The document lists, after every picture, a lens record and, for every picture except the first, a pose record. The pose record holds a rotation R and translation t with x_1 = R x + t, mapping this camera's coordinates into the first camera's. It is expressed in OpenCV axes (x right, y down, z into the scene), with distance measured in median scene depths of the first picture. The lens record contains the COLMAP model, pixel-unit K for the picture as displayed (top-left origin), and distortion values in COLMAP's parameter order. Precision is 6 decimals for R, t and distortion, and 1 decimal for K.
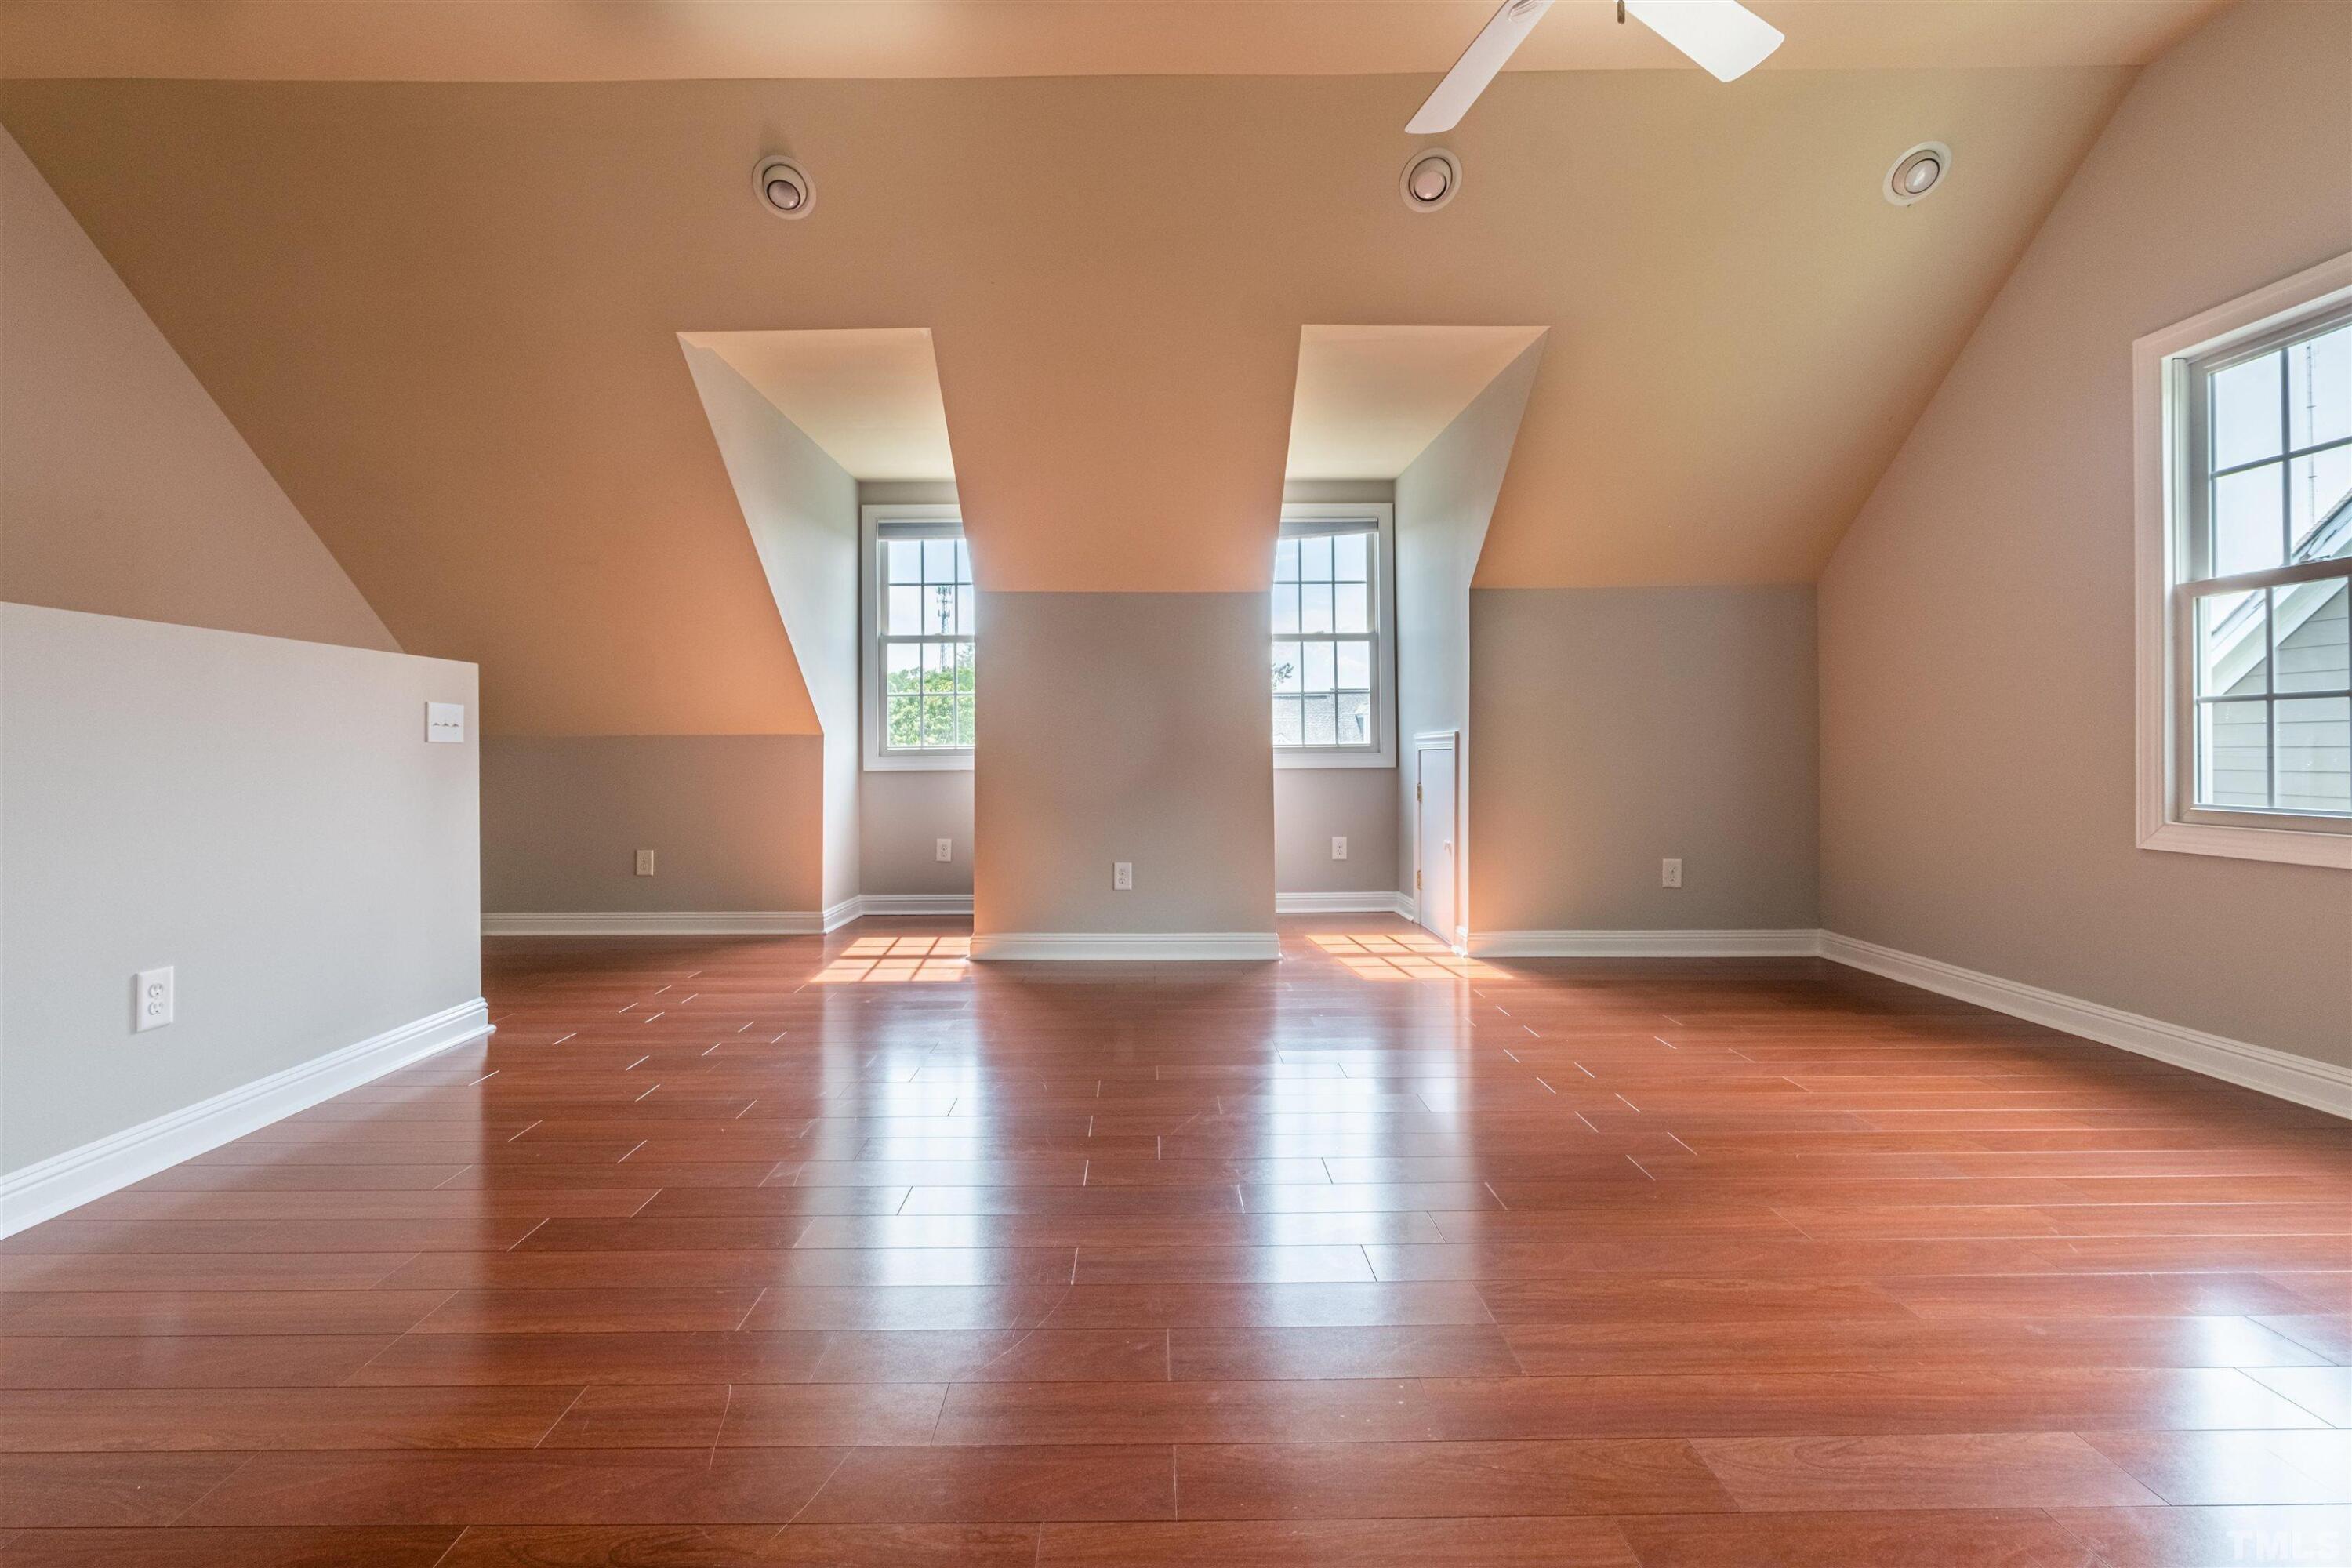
lens RADIAL K [[1079.1, 0, 1183.4], [0, 1079.1, 754.5], [0, 0, 1]] dist [-0.002226, -0.000371]
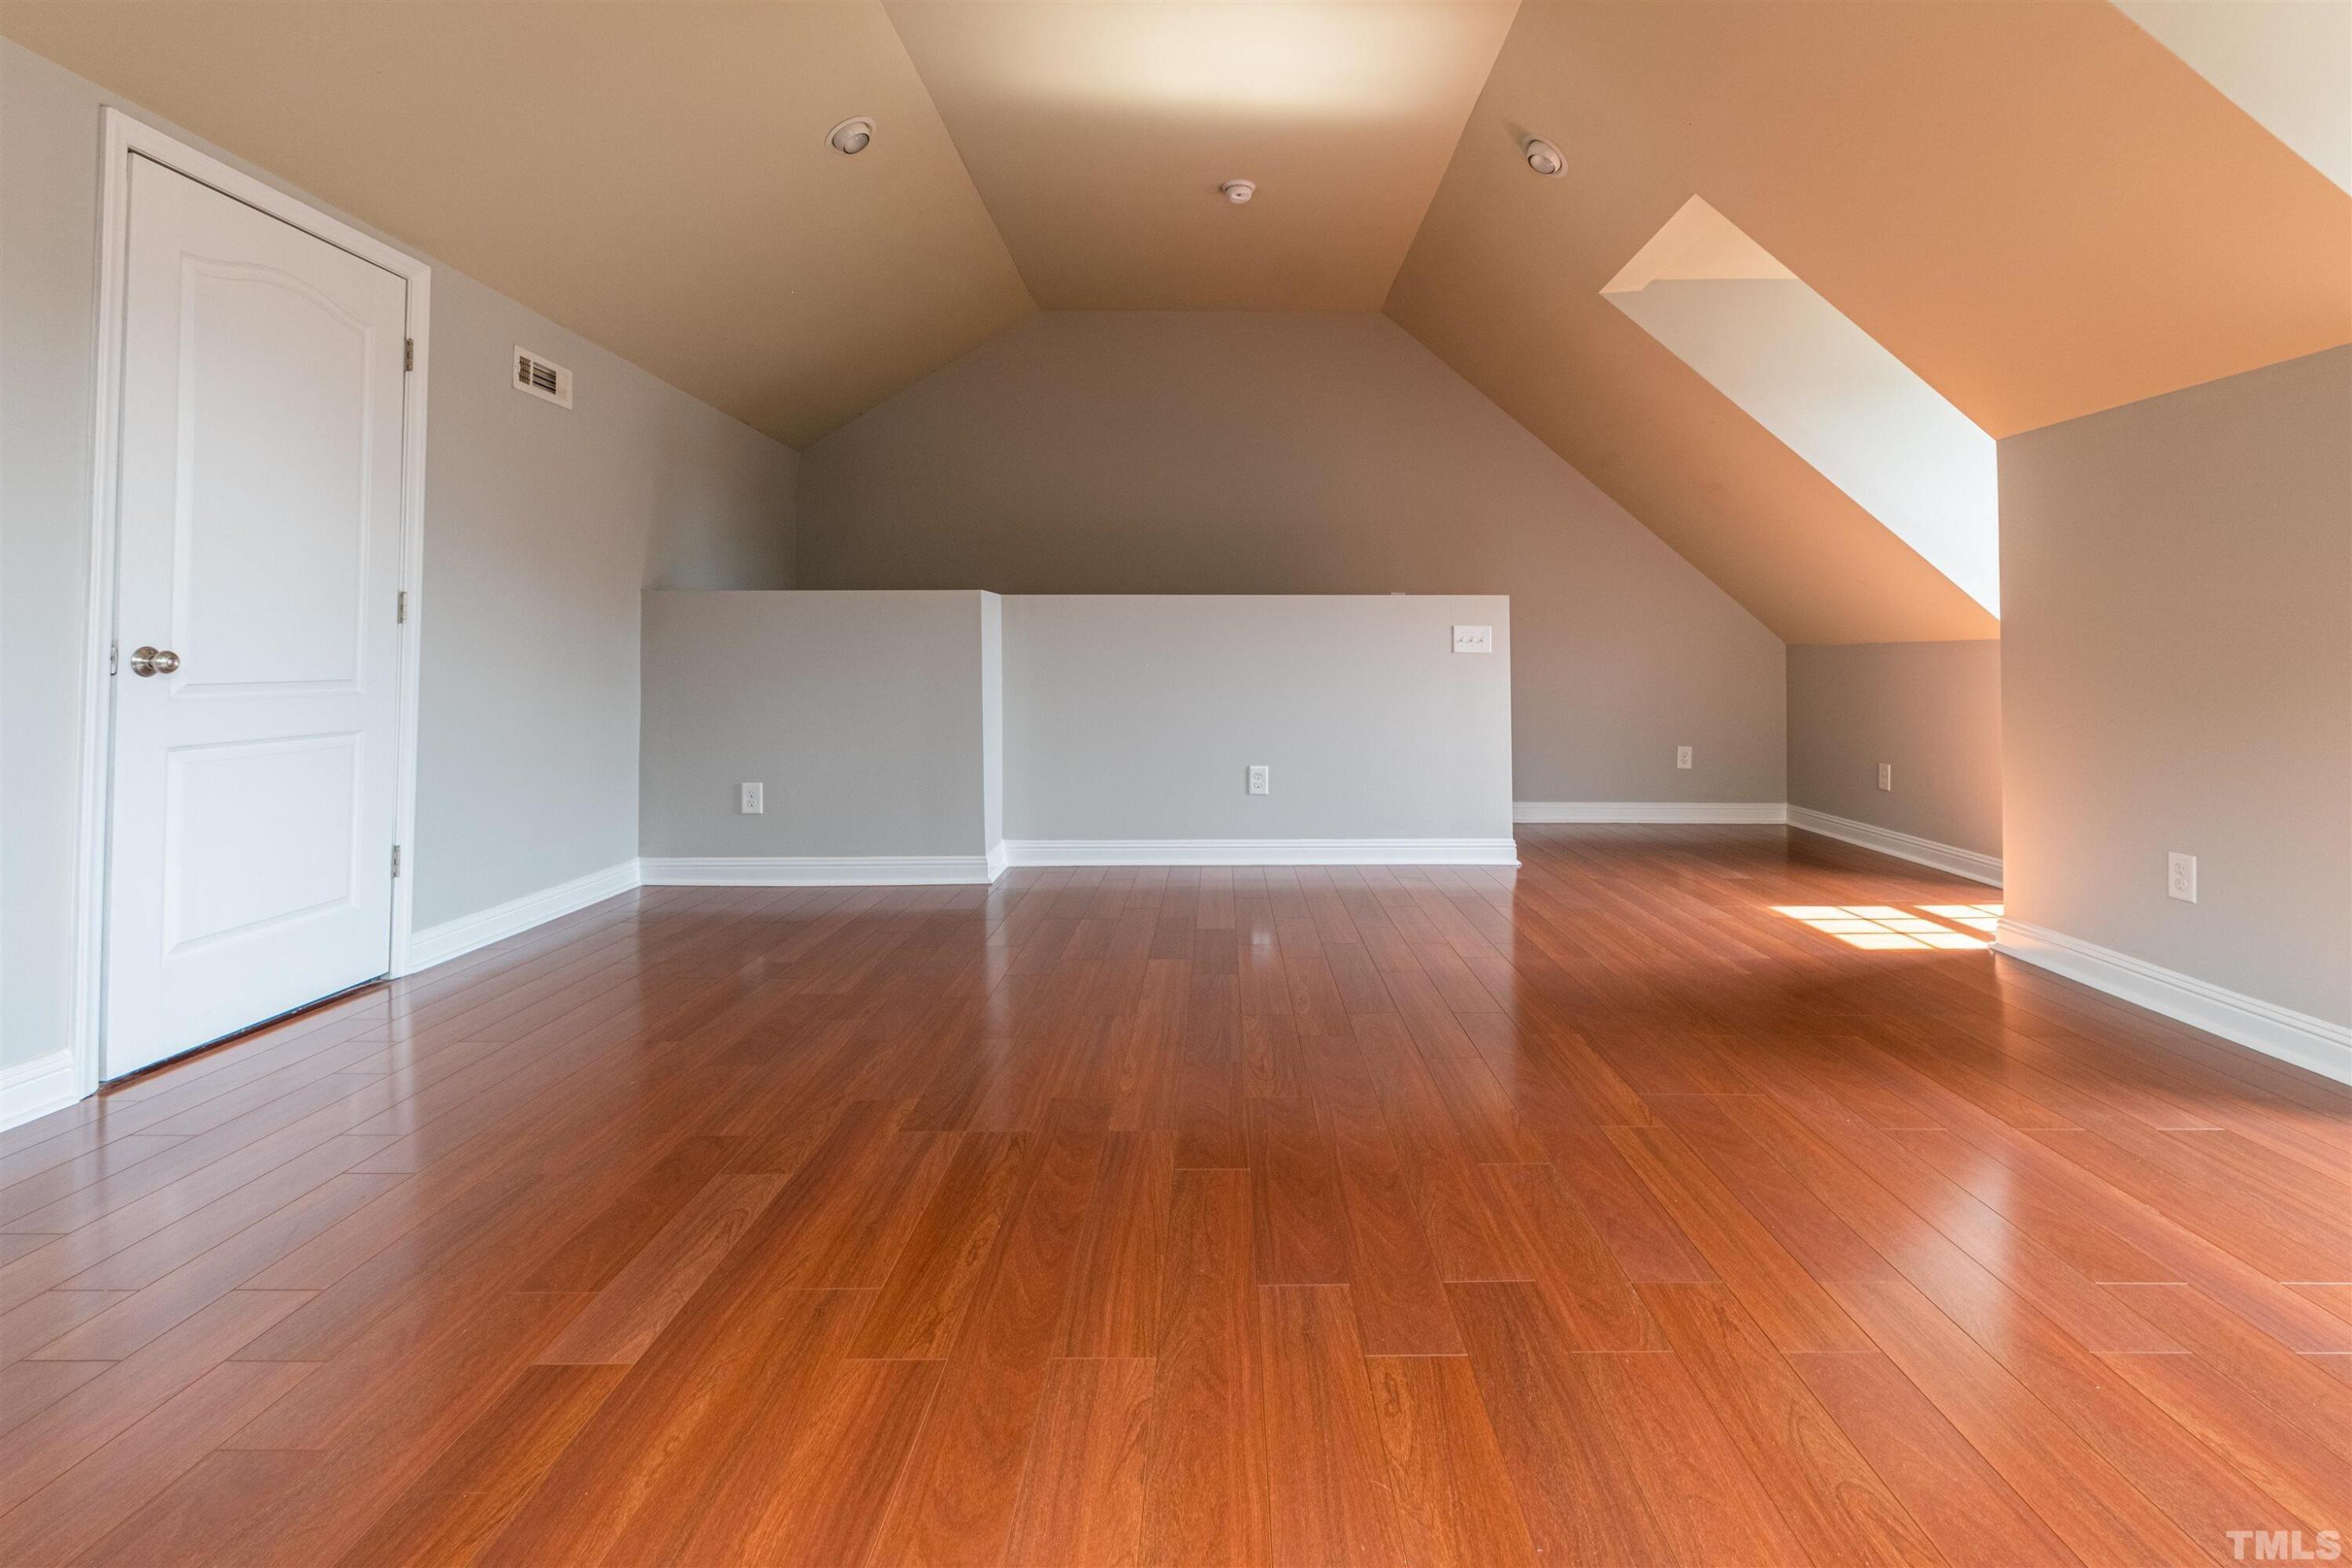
lens RADIAL K [[1079.1, 0, 1183.4], [0, 1079.1, 754.5], [0, 0, 1]] dist [-0.002226, -0.000371]
pose [[-0.056499, 0.091403, -0.994210, 1.152995], [-0.004194, 0.995770, 0.091784, -0.010041], [0.998394, 0.009356, -0.055877, 1.036254]]
